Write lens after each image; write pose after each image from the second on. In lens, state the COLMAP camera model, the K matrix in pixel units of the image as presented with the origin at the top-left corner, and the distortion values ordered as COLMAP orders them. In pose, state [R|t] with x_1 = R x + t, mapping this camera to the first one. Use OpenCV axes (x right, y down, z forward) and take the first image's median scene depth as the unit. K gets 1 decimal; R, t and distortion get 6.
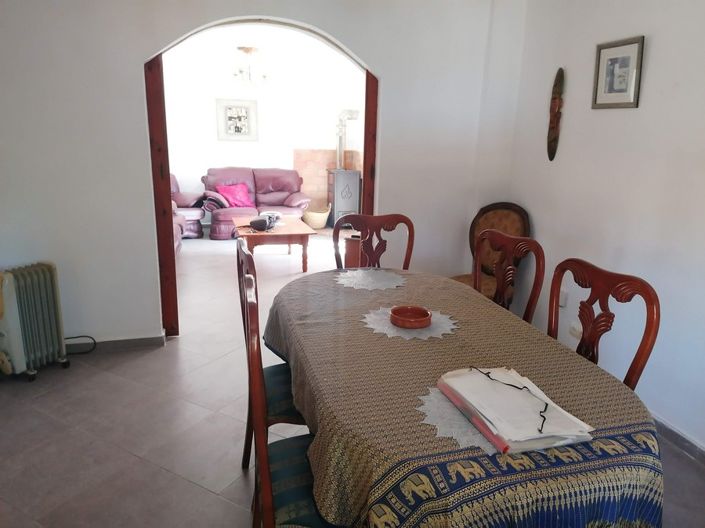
lens RADIAL K [[520.2, 0, 352.5], [0, 520.2, 264.0], [0, 0, 1]] dist [0.064815, -0.000414]
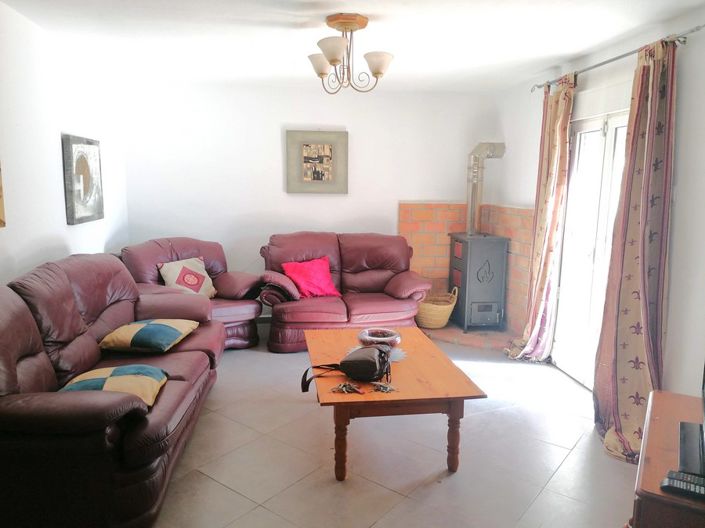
lens RADIAL K [[520.2, 0, 352.5], [0, 520.2, 264.0], [0, 0, 1]] dist [0.064815, -0.000414]
pose [[0.991315, 0.012589, -0.130905, -0.088561], [-0.023558, 0.996305, -0.082586, -0.093751], [0.129382, 0.084953, 0.987949, 0.370418]]
